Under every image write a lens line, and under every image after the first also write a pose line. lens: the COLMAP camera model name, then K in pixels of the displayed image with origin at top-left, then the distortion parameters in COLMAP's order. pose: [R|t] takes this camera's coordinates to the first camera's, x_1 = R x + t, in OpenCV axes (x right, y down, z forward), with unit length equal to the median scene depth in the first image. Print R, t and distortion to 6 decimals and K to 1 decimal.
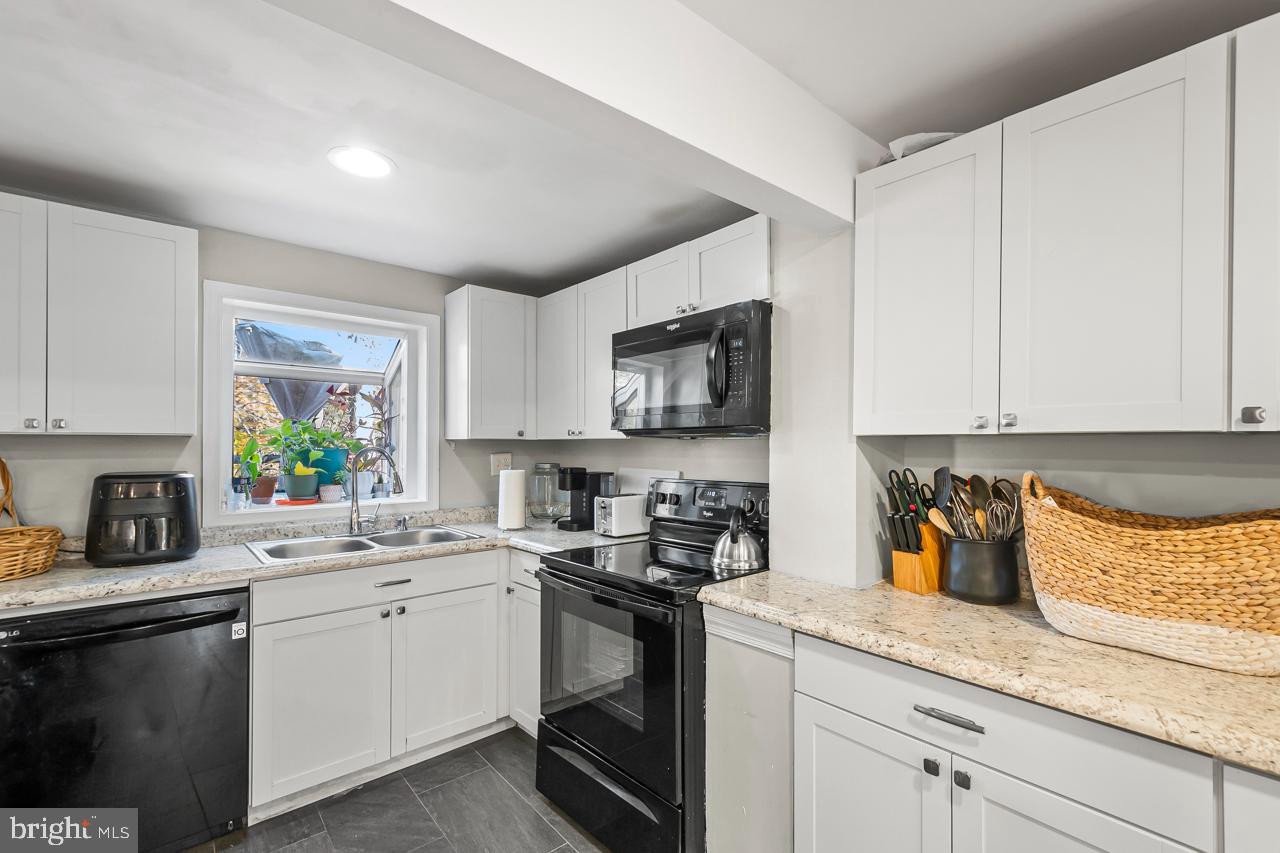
lens RADIAL K [[587.2, 0, 644.9], [0, 587.2, 433.3], [0, 0, 1]] dist [-0.000751, -0.000001]
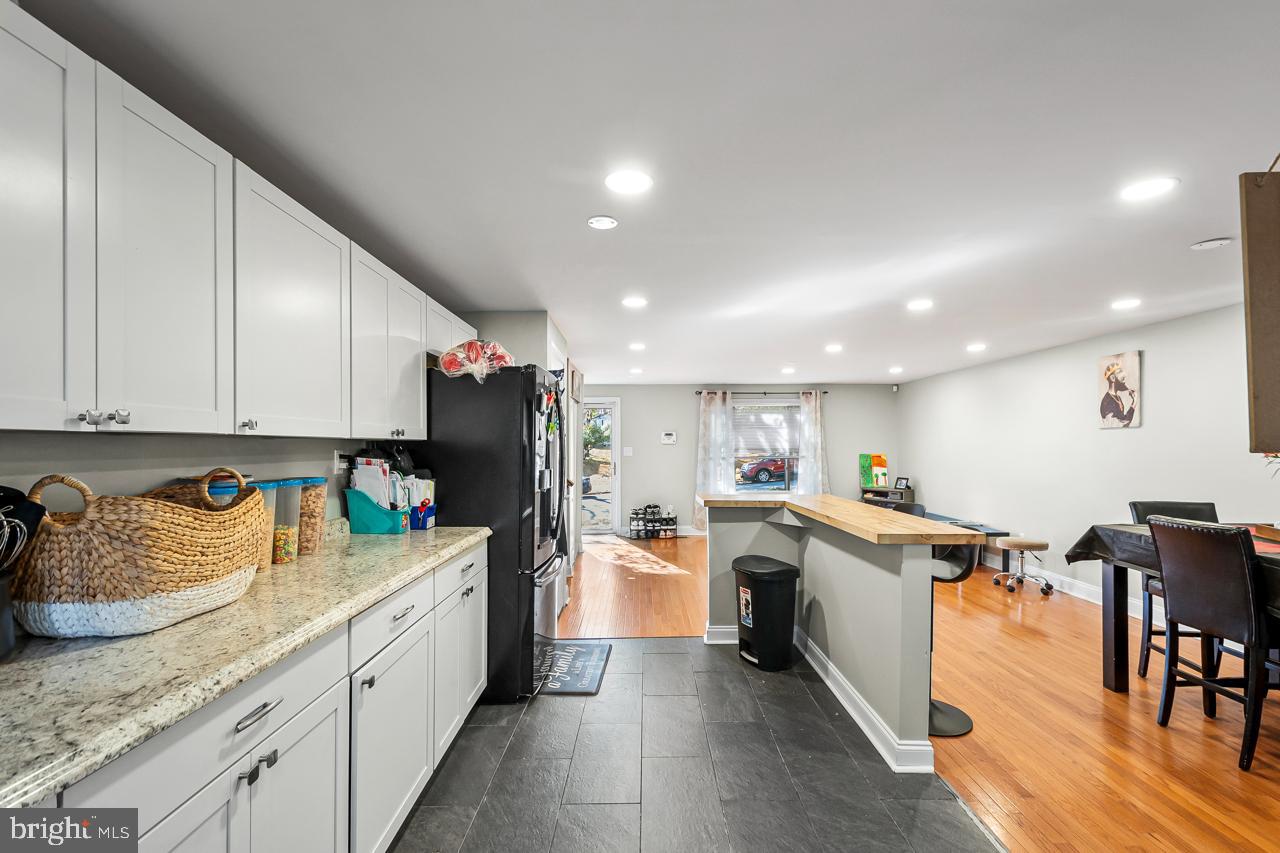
lens RADIAL K [[587.2, 0, 637.0], [0, 587.2, 438.2], [0, 0, 1]] dist [-0.000751, -0.000001]
pose [[-0.769580, 0.006570, 0.638516, -0.588085], [-0.005538, 0.999841, -0.016962, 0.022041], [-0.638526, -0.016589, -0.769421, 1.272772]]
